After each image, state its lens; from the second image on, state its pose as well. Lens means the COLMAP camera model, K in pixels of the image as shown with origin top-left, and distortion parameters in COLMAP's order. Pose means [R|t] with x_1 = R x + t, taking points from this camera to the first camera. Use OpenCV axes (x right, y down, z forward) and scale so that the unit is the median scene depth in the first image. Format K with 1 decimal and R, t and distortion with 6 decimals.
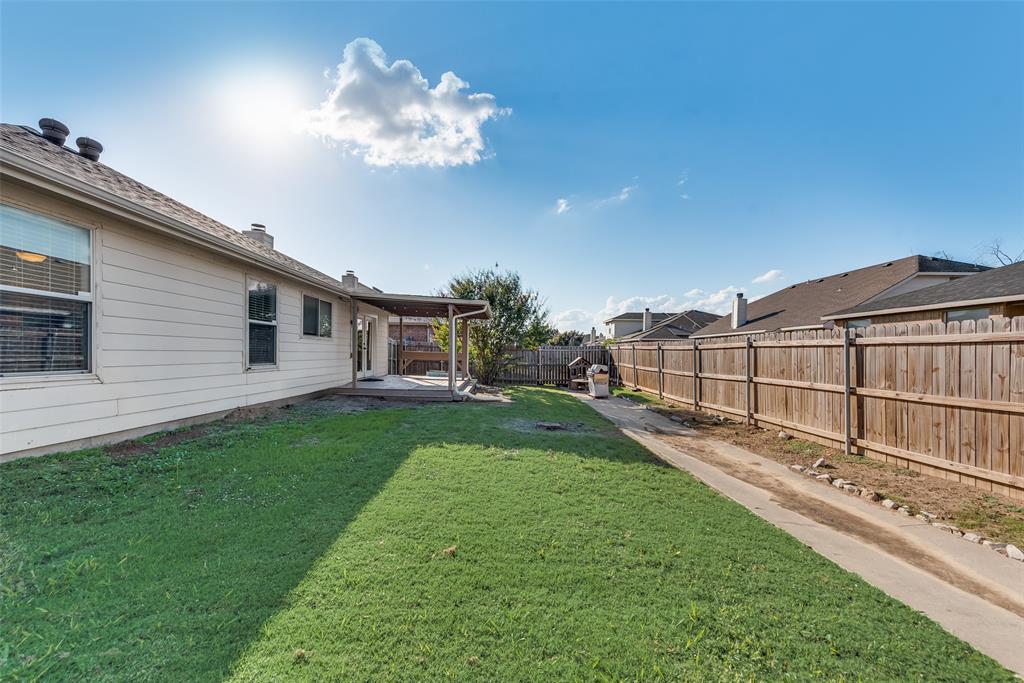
lens RADIAL K [[404.9, 0, 511.1], [0, 404.9, 355.4], [0, 0, 1]] dist [0.010701, 0.000007]
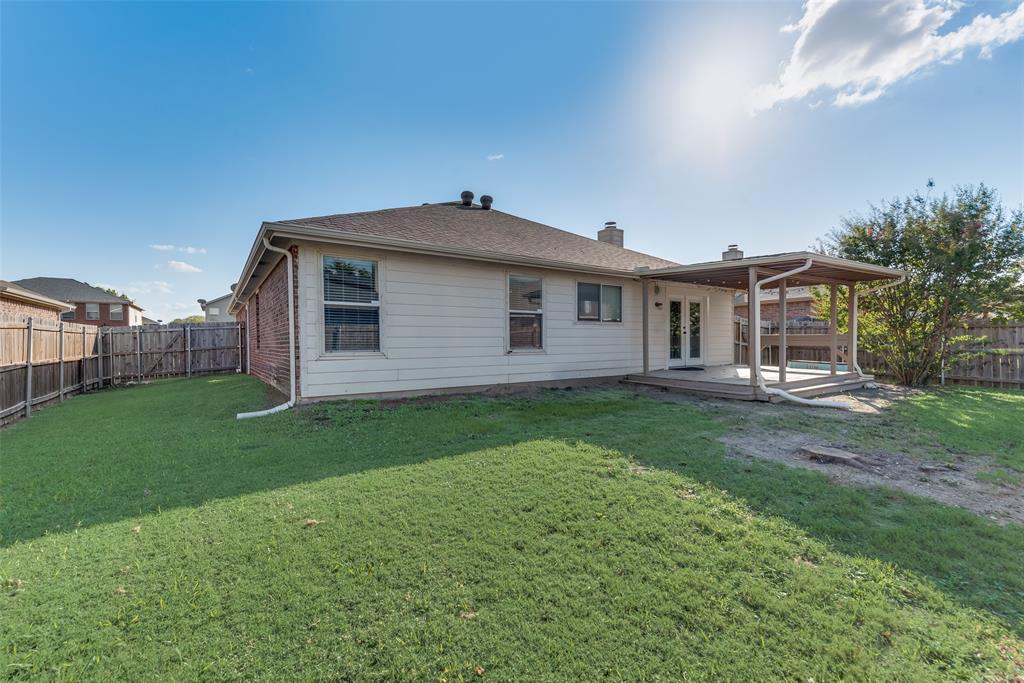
lens RADIAL K [[430.6, 0, 511.0], [0, 430.6, 340.8], [0, 0, 1]] dist [0.000257, -0.000315]
pose [[0.540806, -0.020973, -0.840886, 0.322675], [0.011968, 0.999780, -0.017239, 0.017832], [0.841062, -0.000741, 0.540938, 0.265090]]
